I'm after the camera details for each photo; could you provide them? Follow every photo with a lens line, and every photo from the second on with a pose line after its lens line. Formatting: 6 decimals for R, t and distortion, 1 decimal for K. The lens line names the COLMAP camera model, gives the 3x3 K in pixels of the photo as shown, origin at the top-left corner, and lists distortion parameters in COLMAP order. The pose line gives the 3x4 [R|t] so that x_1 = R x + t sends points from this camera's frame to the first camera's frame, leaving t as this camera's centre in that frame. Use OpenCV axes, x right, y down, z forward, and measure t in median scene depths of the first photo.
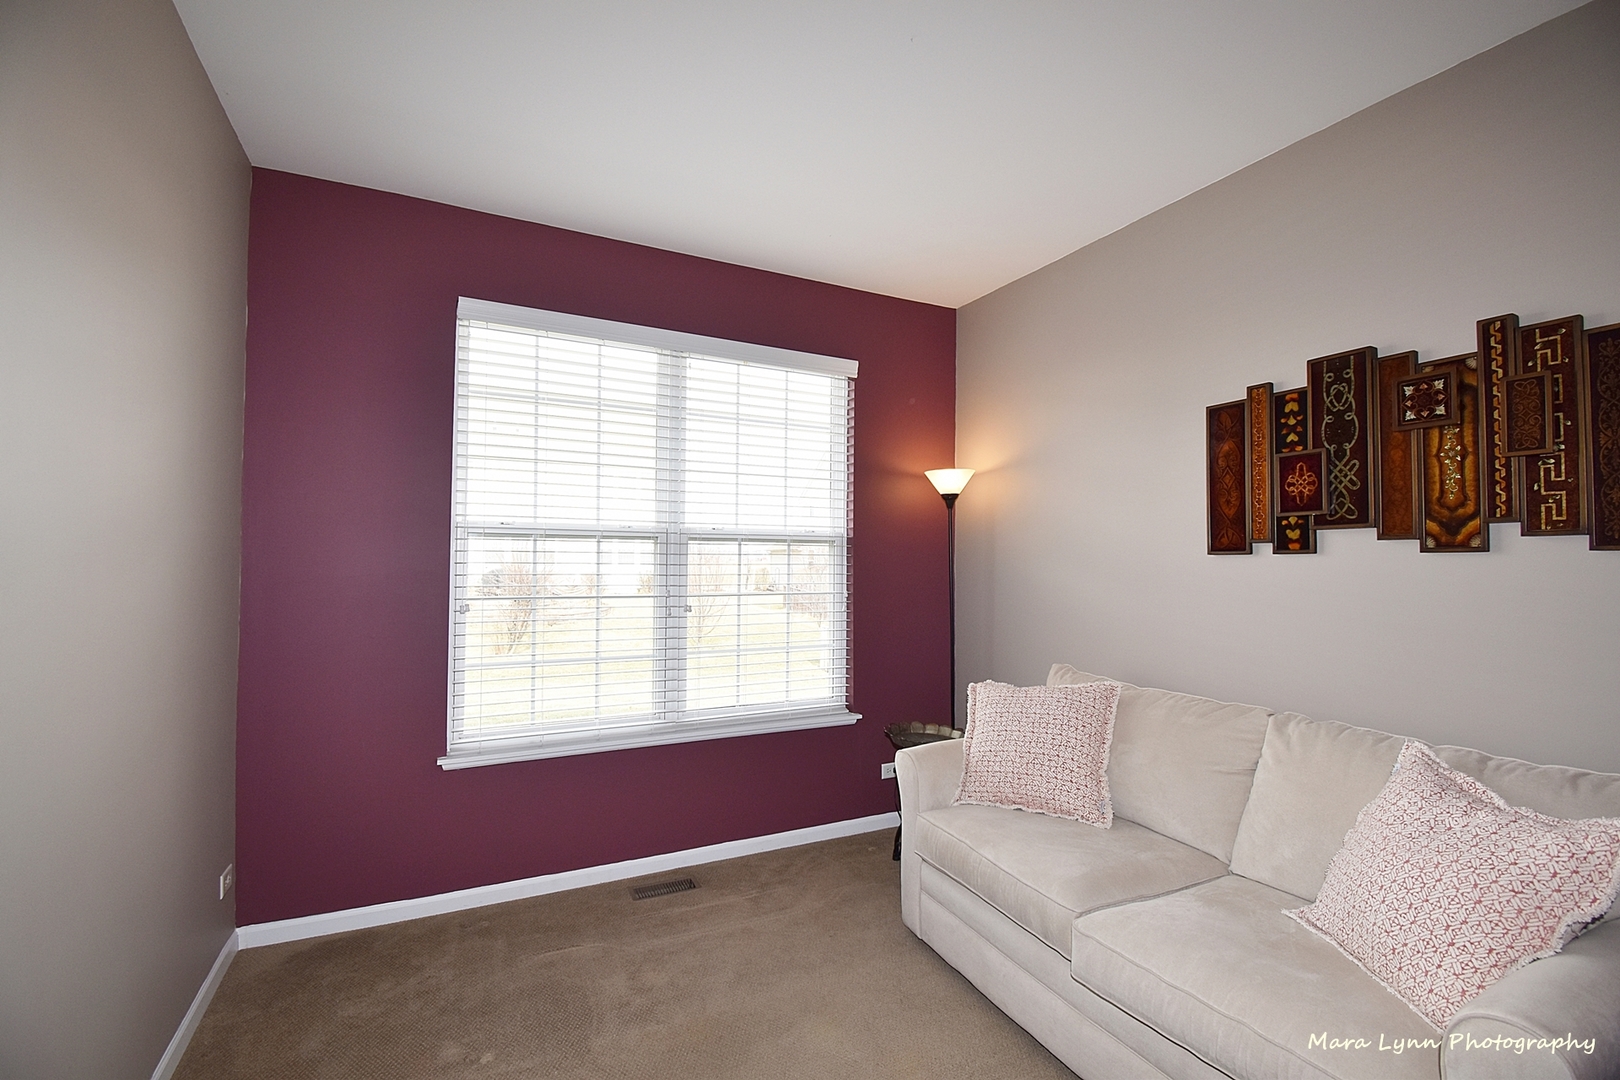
lens RADIAL K [[716.8, 0, 817.5], [0, 716.8, 546.3], [0, 0, 1]] dist [0.015955, -0.022355]
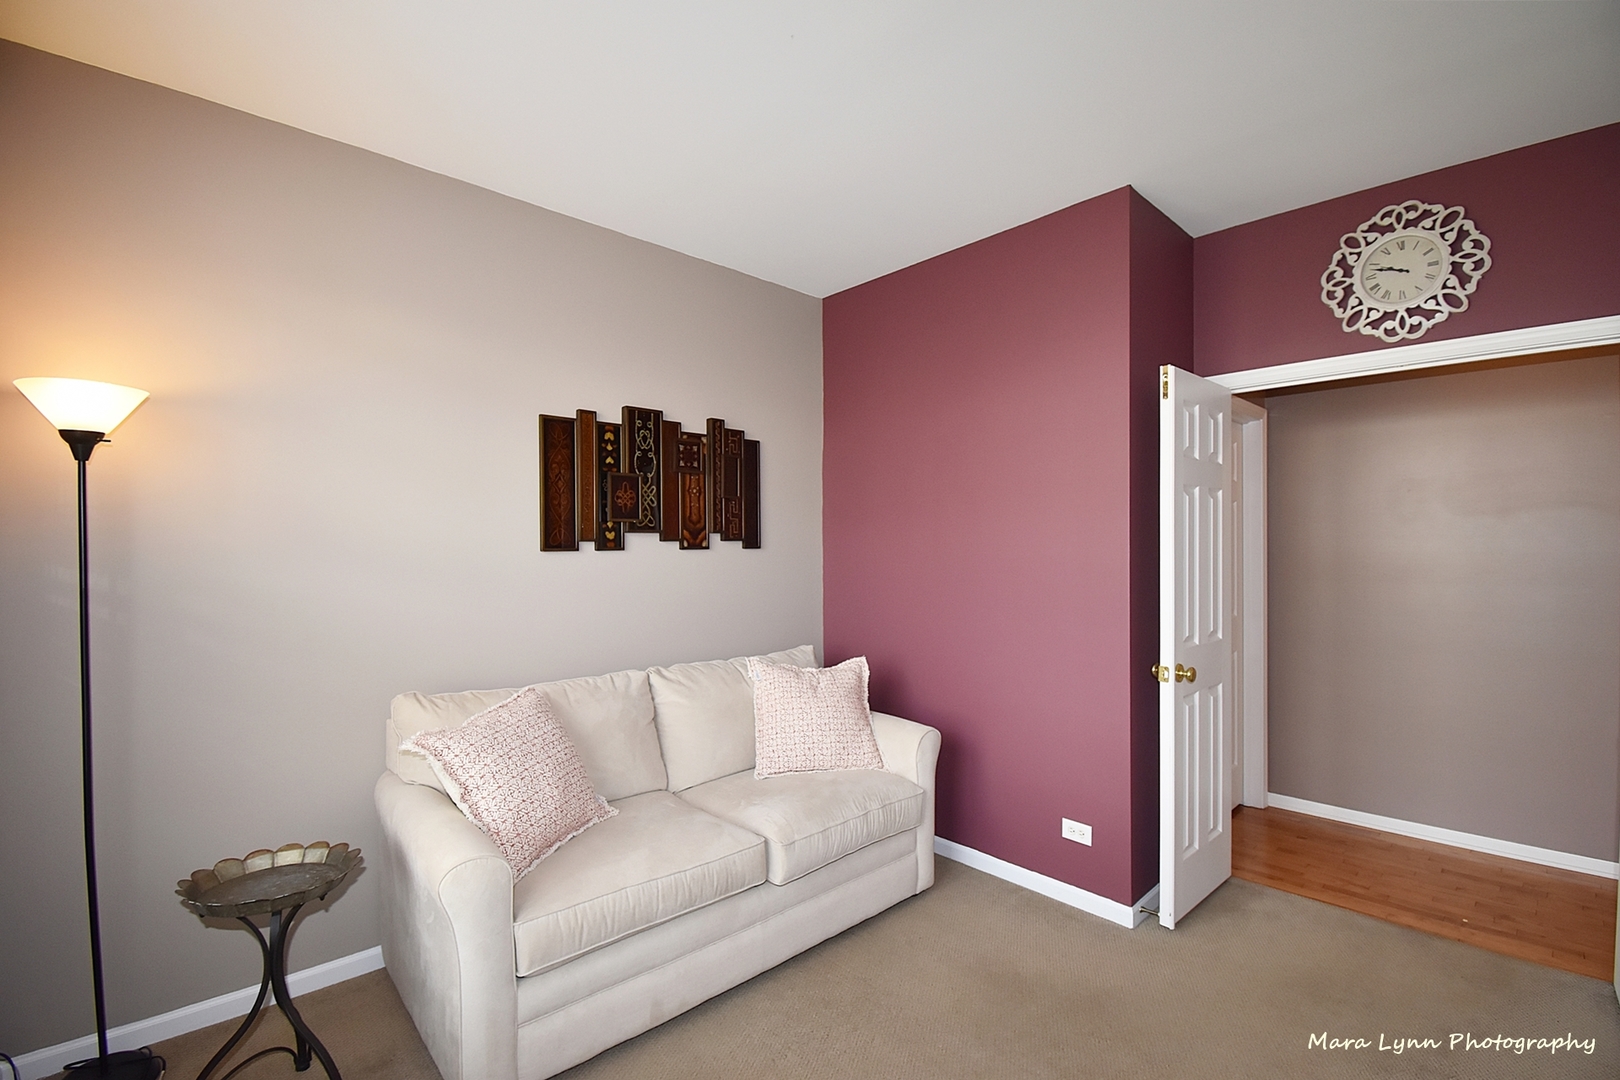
lens RADIAL K [[716.8, 0, 817.5], [0, 716.8, 546.3], [0, 0, 1]] dist [0.015955, -0.022355]
pose [[-0.282629, 0.000672, 0.959229, -0.723461], [-0.013791, 0.999894, -0.004764, 0.003981], [-0.959130, -0.014575, -0.282590, 1.073093]]
